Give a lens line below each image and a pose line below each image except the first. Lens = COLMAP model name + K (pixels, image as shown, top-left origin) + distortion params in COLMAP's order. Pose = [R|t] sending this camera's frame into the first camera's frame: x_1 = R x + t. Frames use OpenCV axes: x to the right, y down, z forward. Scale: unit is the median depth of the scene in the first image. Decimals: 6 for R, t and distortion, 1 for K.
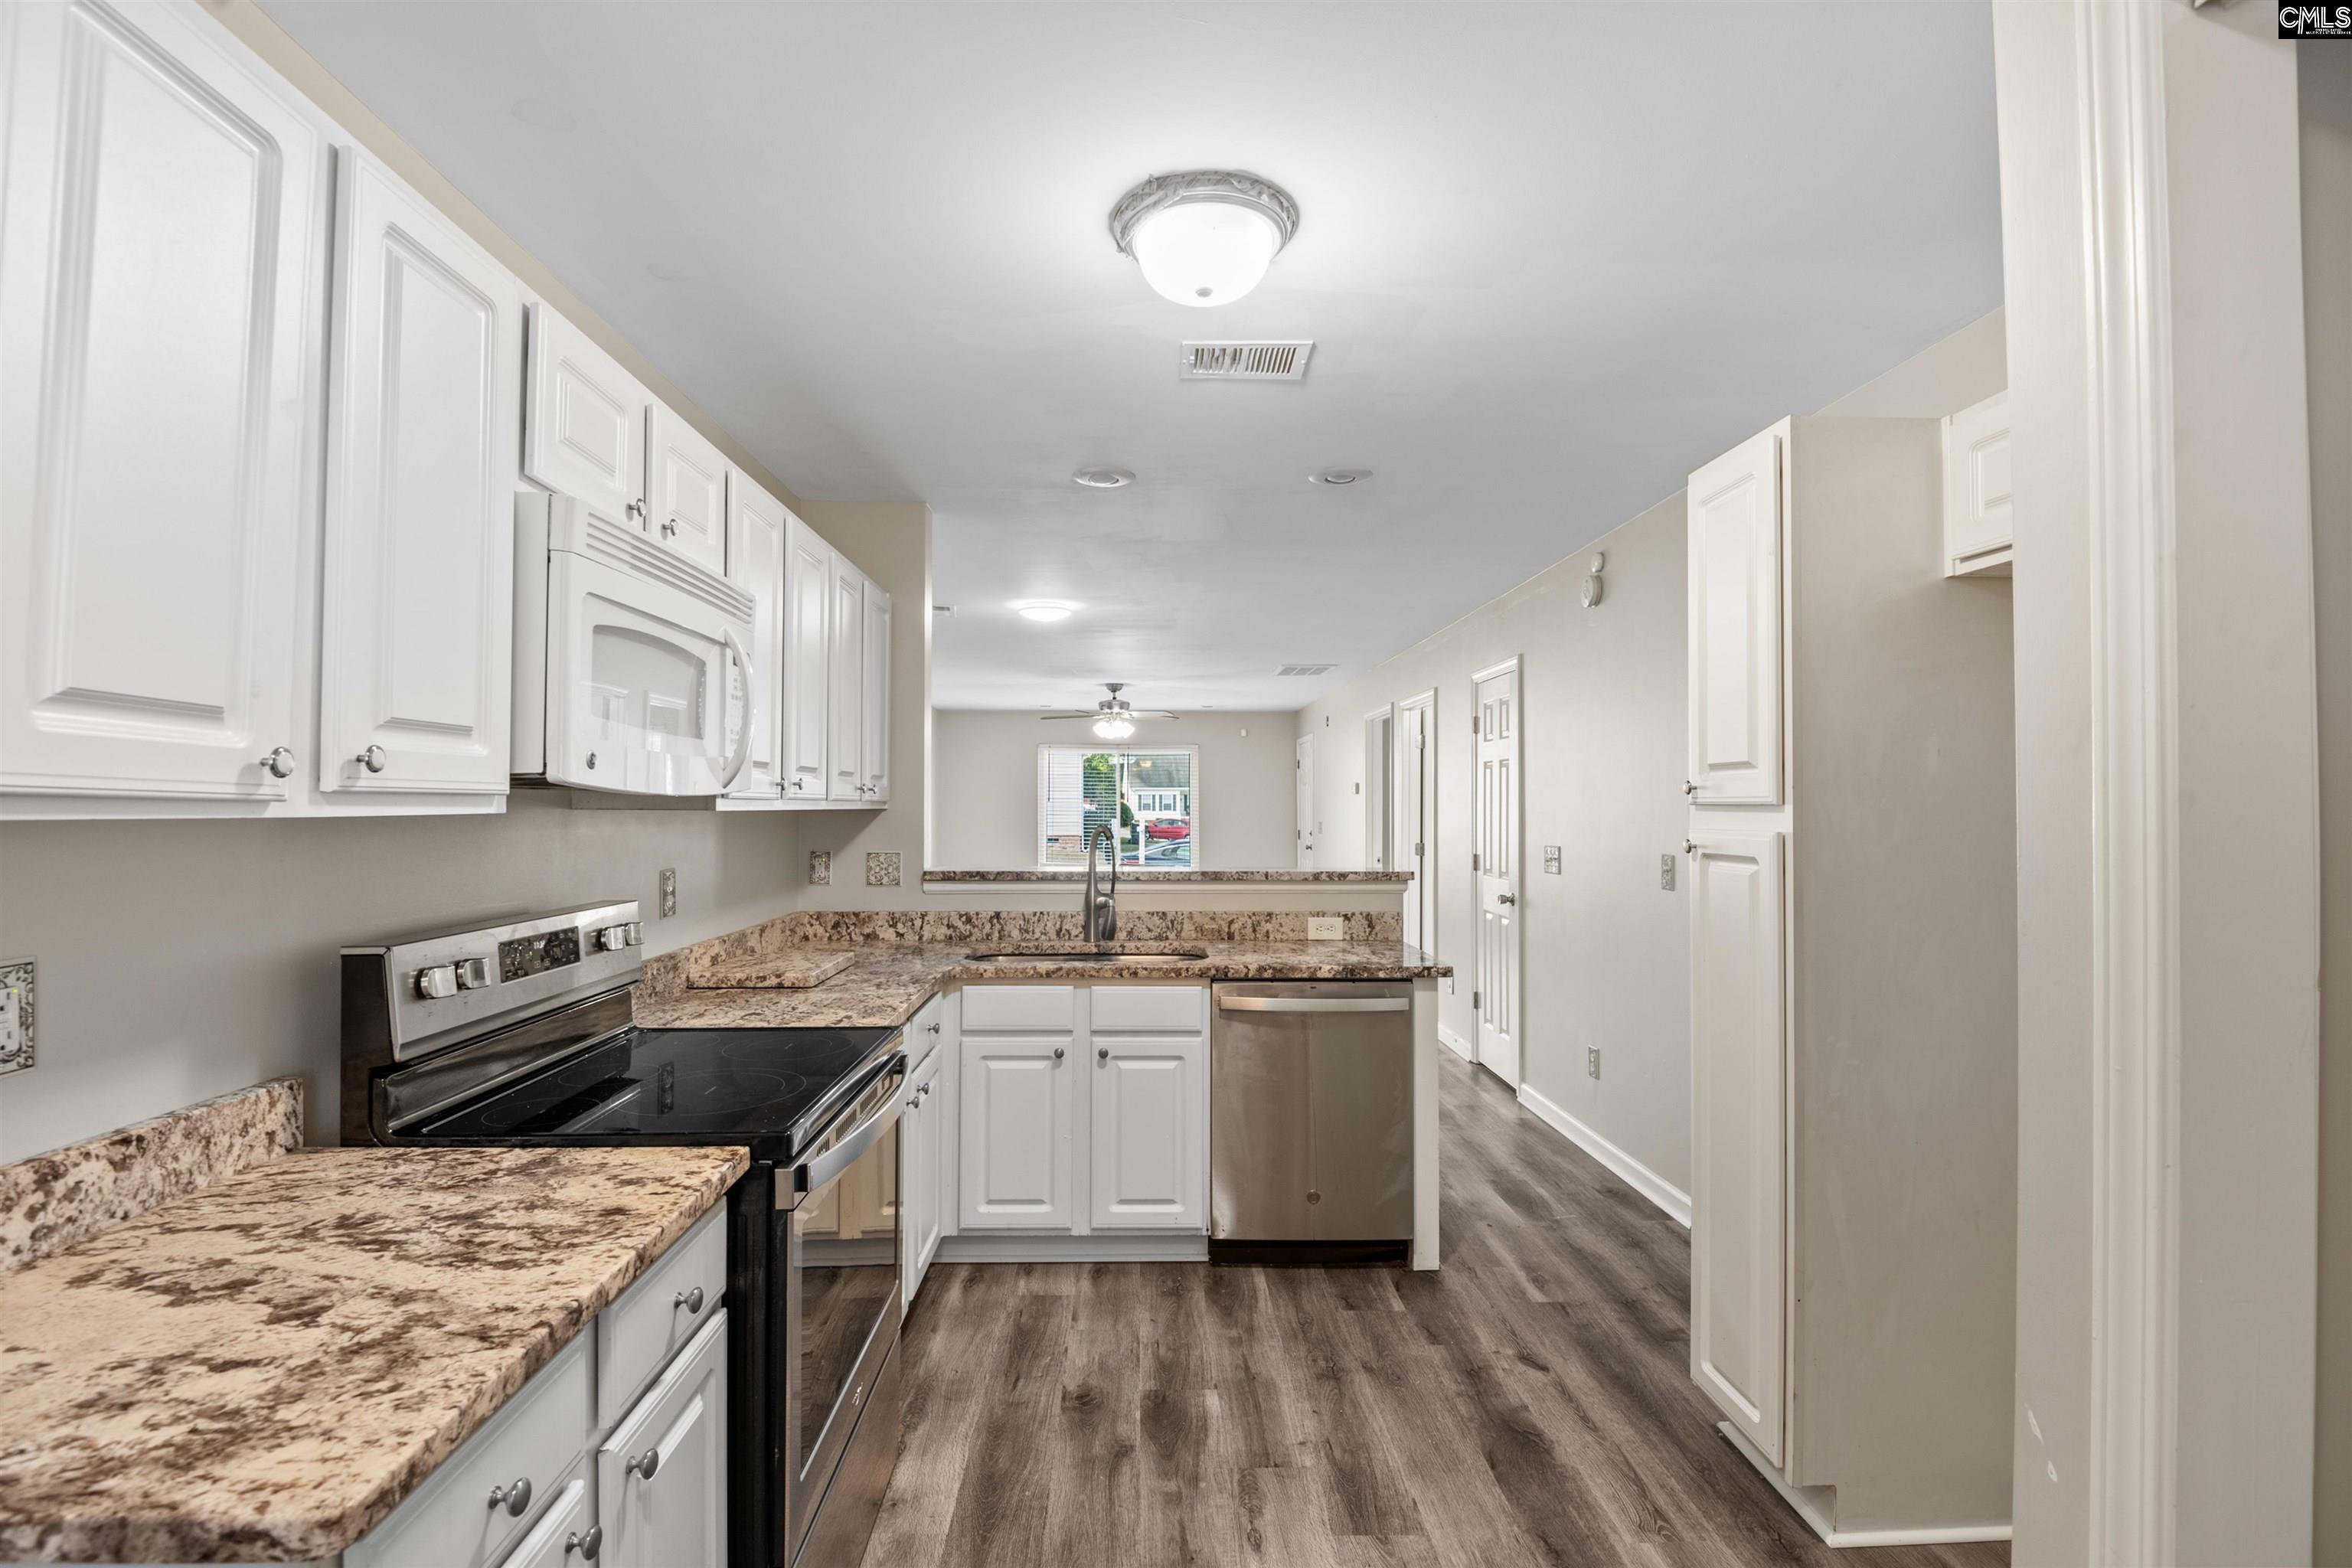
lens RADIAL K [[1079.8, 0, 1165.6], [0, 1079.8, 785.6], [0, 0, 1]] dist [0.002067, -0.011323]
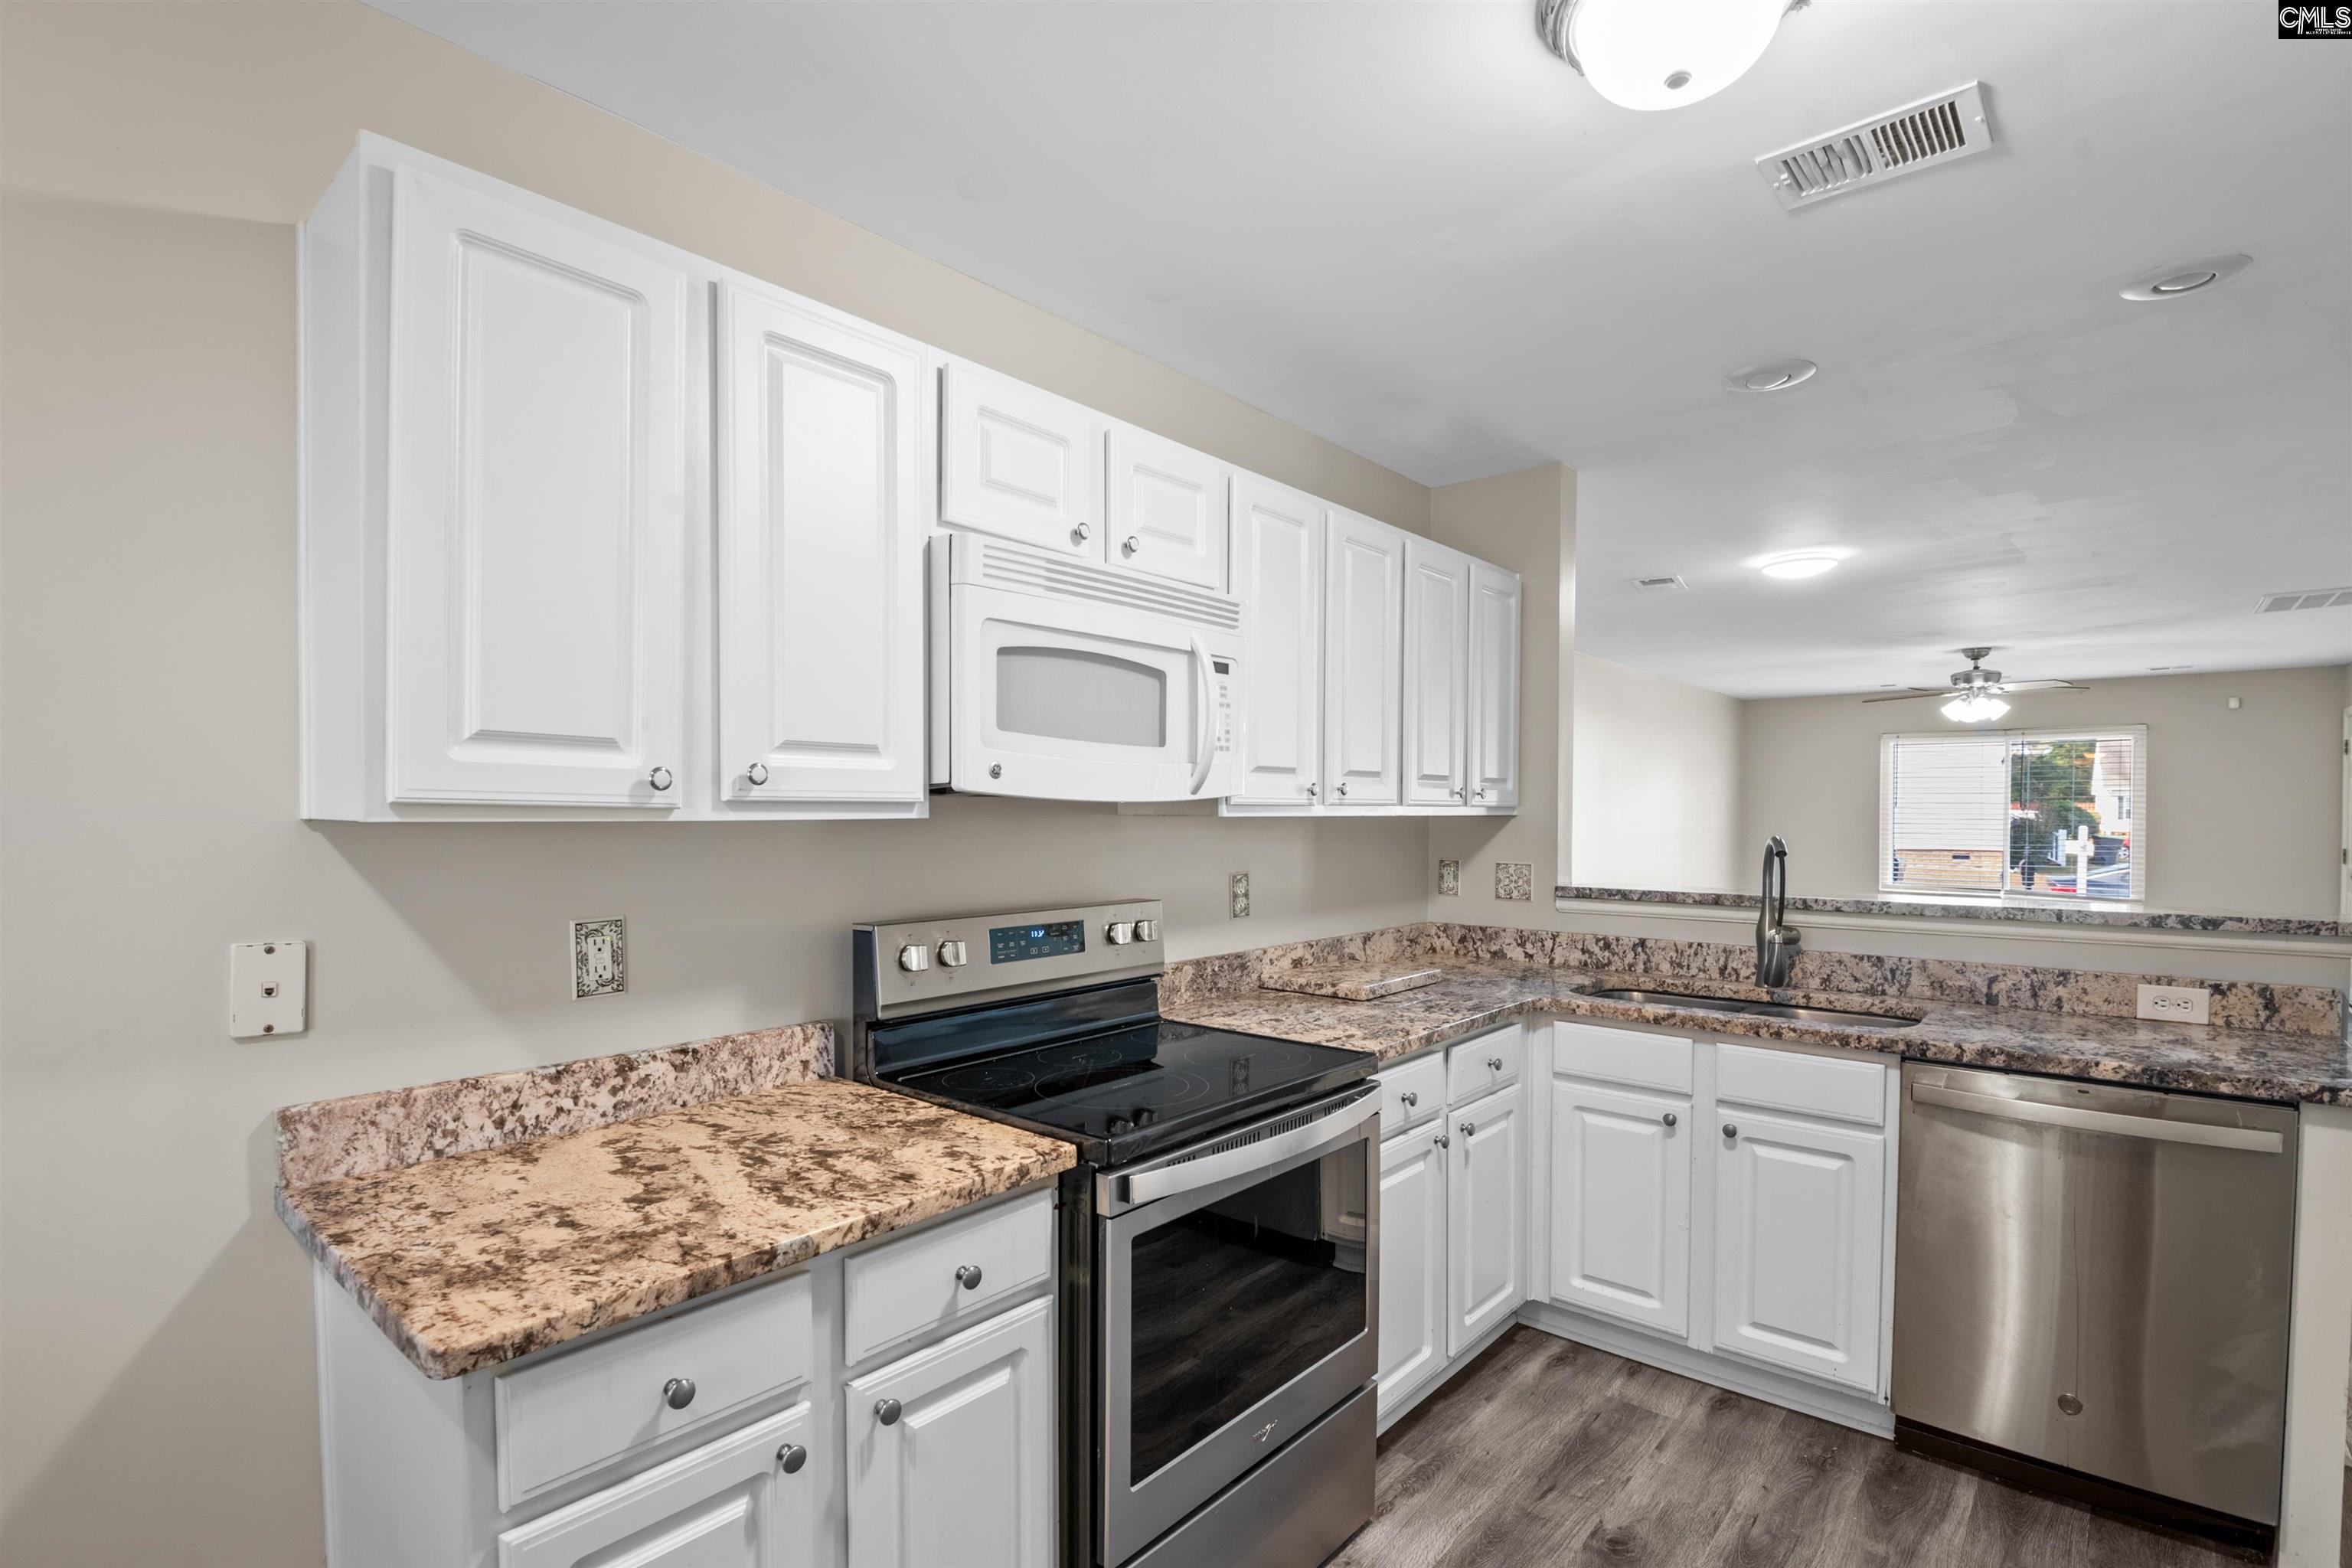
lens RADIAL K [[1102.0, 0, 1157.4], [0, 1102.0, 842.8], [0, 0, 1]] dist [0.043356, -0.056958]
pose [[0.732963, 0.019604, -0.679986, 0.323250], [0.012321, 0.999038, 0.042083, 0.004010], [0.680157, -0.039223, 0.732017, 0.254606]]
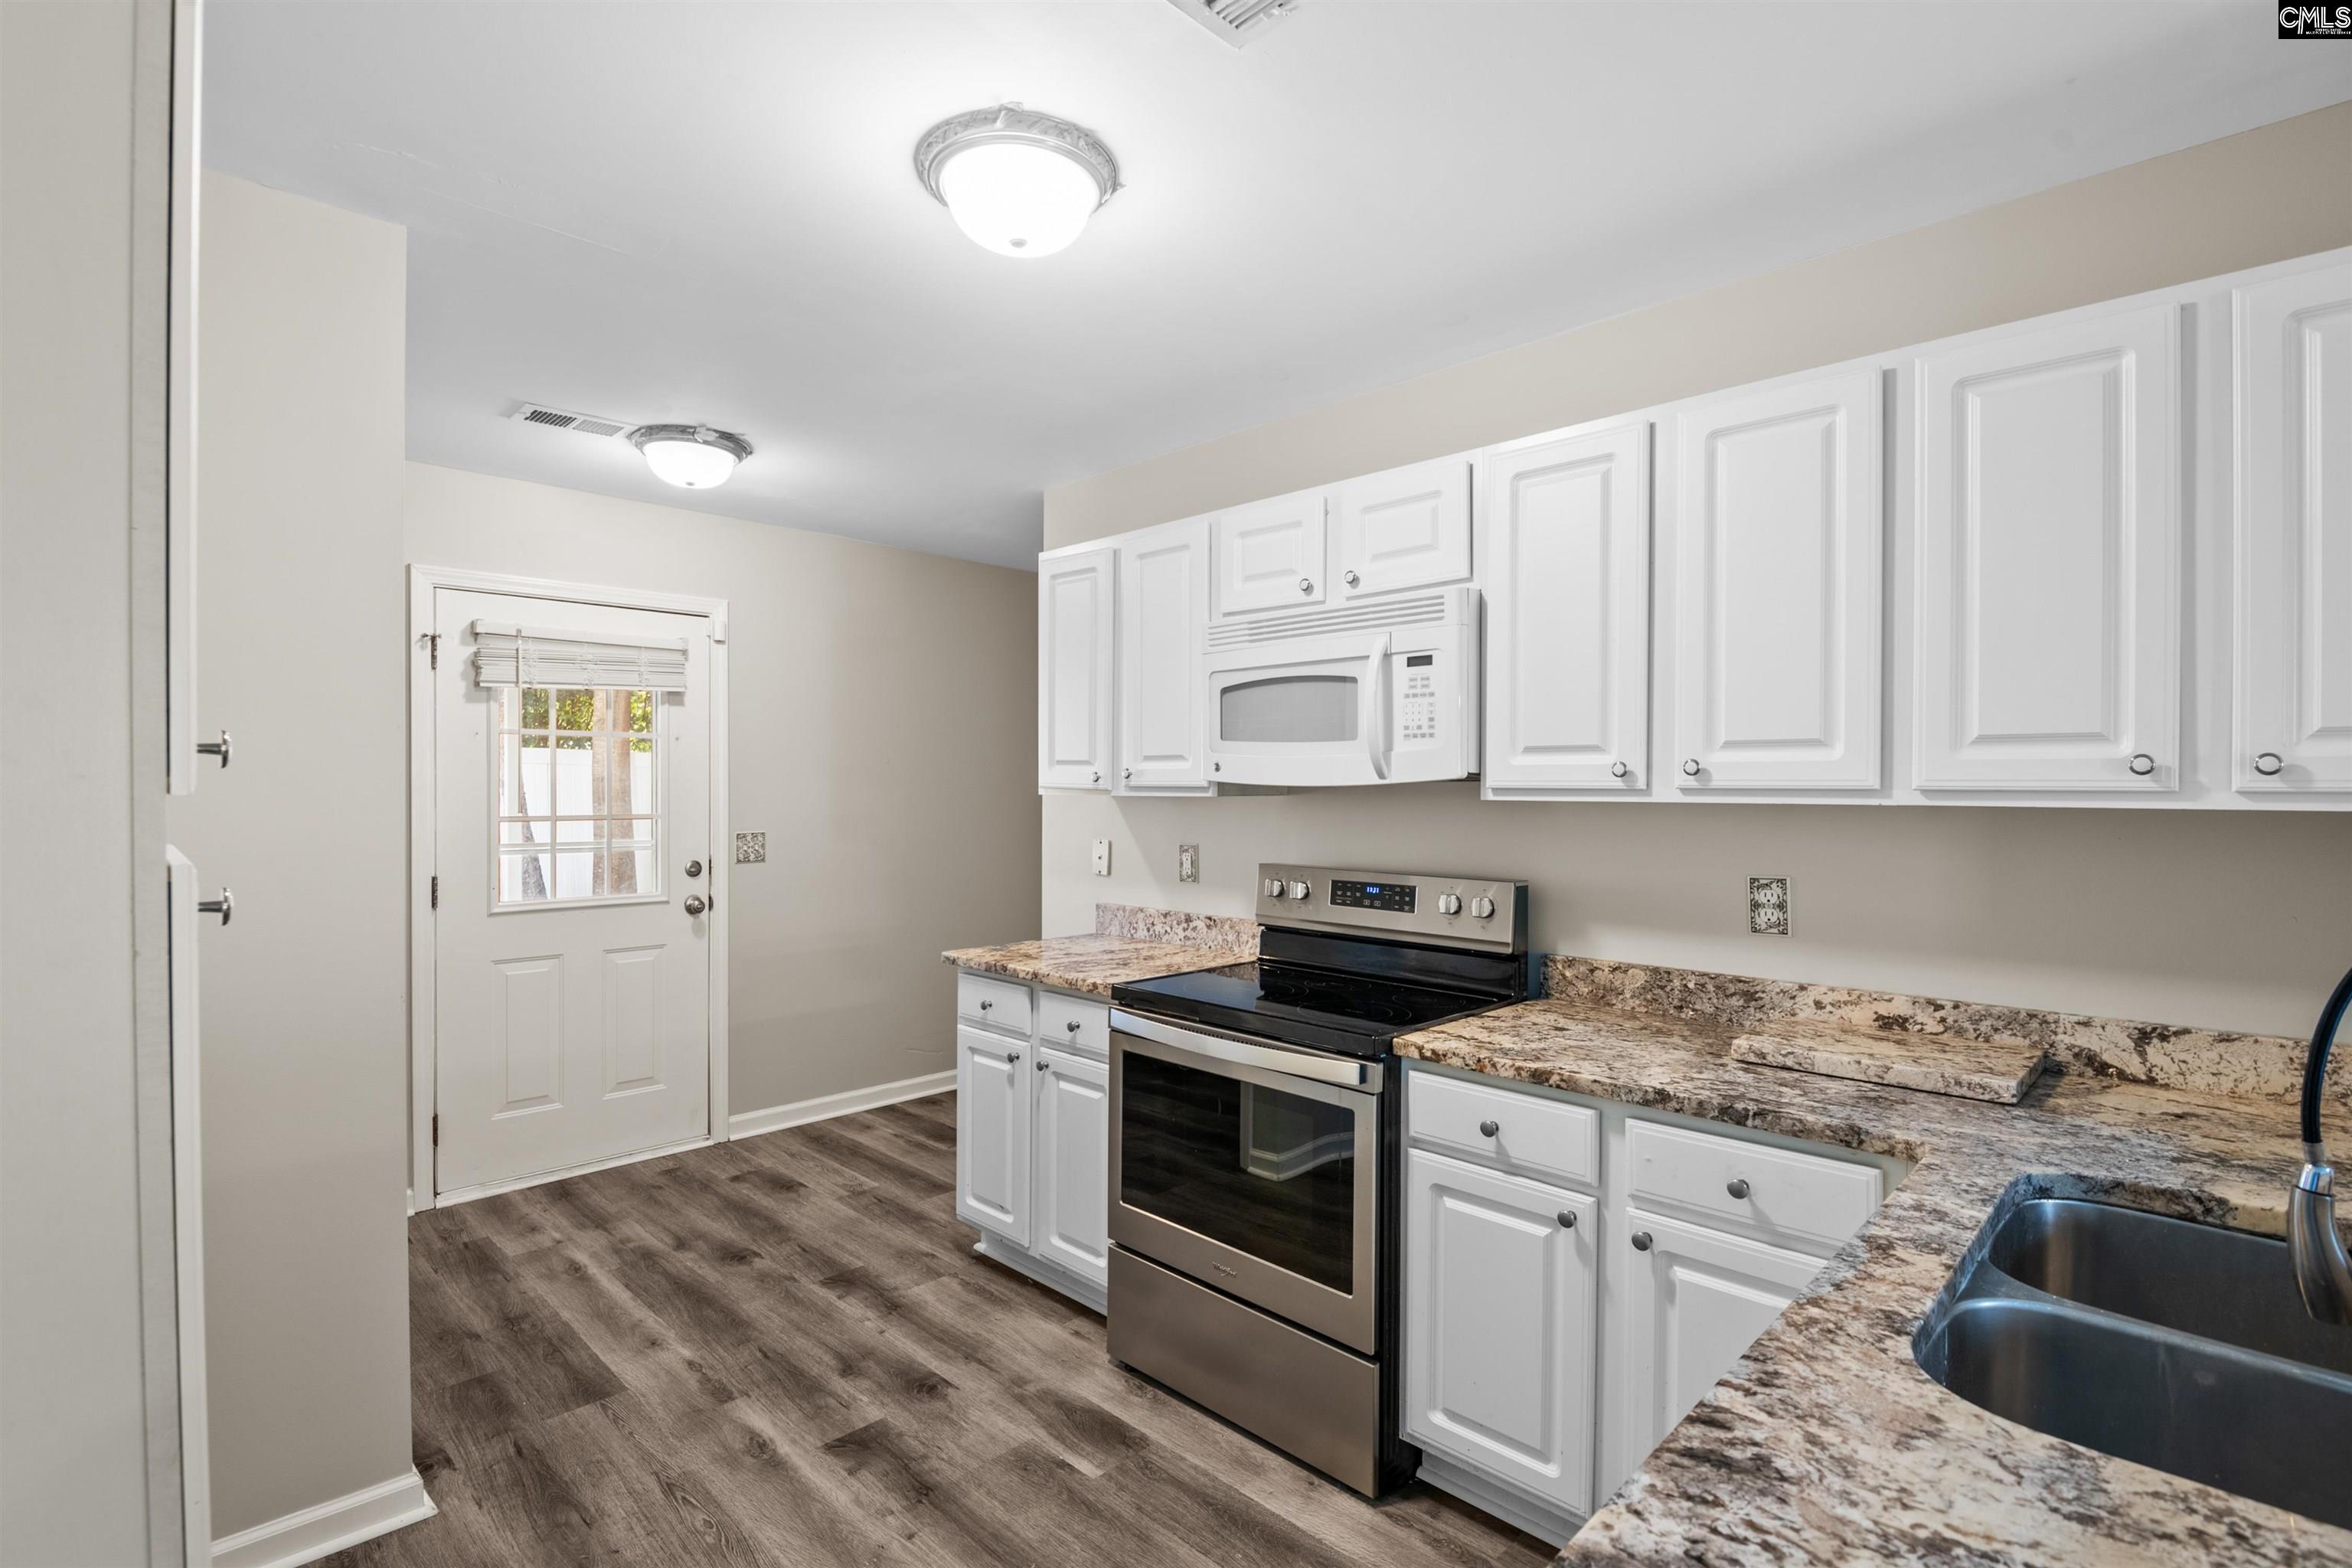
lens RADIAL K [[1079.8, 0, 1165.6], [0, 1079.8, 785.6], [0, 0, 1]] dist [0.002067, -0.011323]
pose [[-0.727817, -0.007978, -0.685725, 0.654525], [0.005673, 0.999828, -0.017653, 0.033763], [0.685748, -0.016738, -0.727646, 1.992481]]
